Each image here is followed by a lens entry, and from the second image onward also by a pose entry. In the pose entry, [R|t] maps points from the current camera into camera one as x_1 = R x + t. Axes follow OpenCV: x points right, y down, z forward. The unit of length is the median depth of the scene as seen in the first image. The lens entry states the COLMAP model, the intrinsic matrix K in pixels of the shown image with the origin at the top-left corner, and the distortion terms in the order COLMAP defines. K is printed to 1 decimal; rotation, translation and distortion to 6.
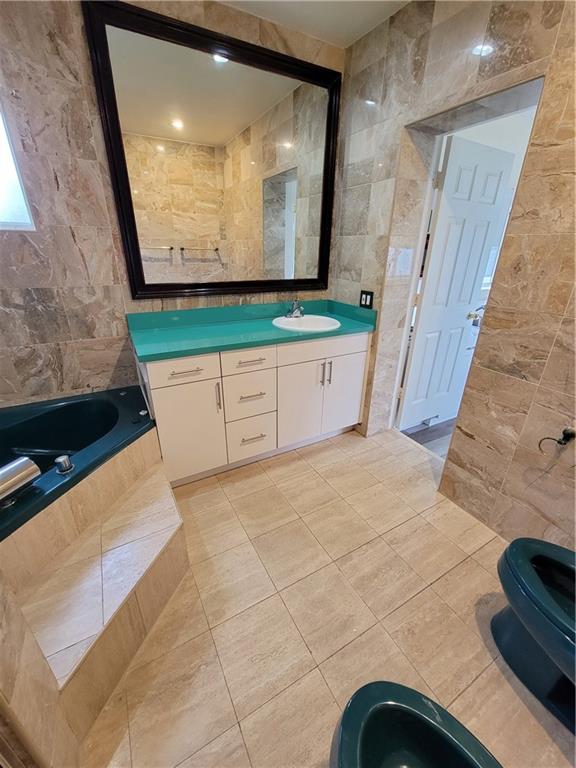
lens RADIAL K [[316.4, 0, 288.0], [0, 316.4, 384.0], [0, 0, 1]] dist [0.000147, 0.000000]
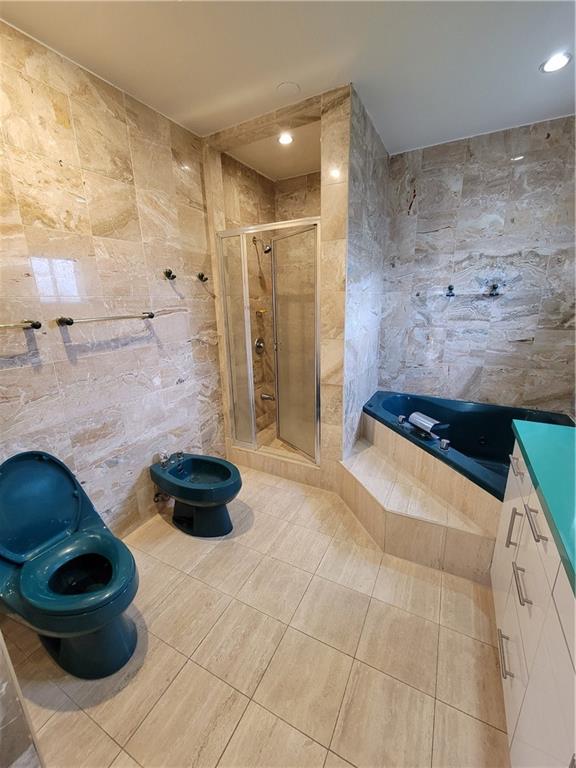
lens RADIAL K [[316.4, 0, 288.0], [0, 316.4, 384.0], [0, 0, 1]] dist [0.000147, 0.000000]
pose [[-0.839383, 0.140940, -0.524949, 0.562010], [-0.211980, 0.804436, 0.554929, -0.561383], [0.500500, 0.577077, -0.645354, 1.246906]]
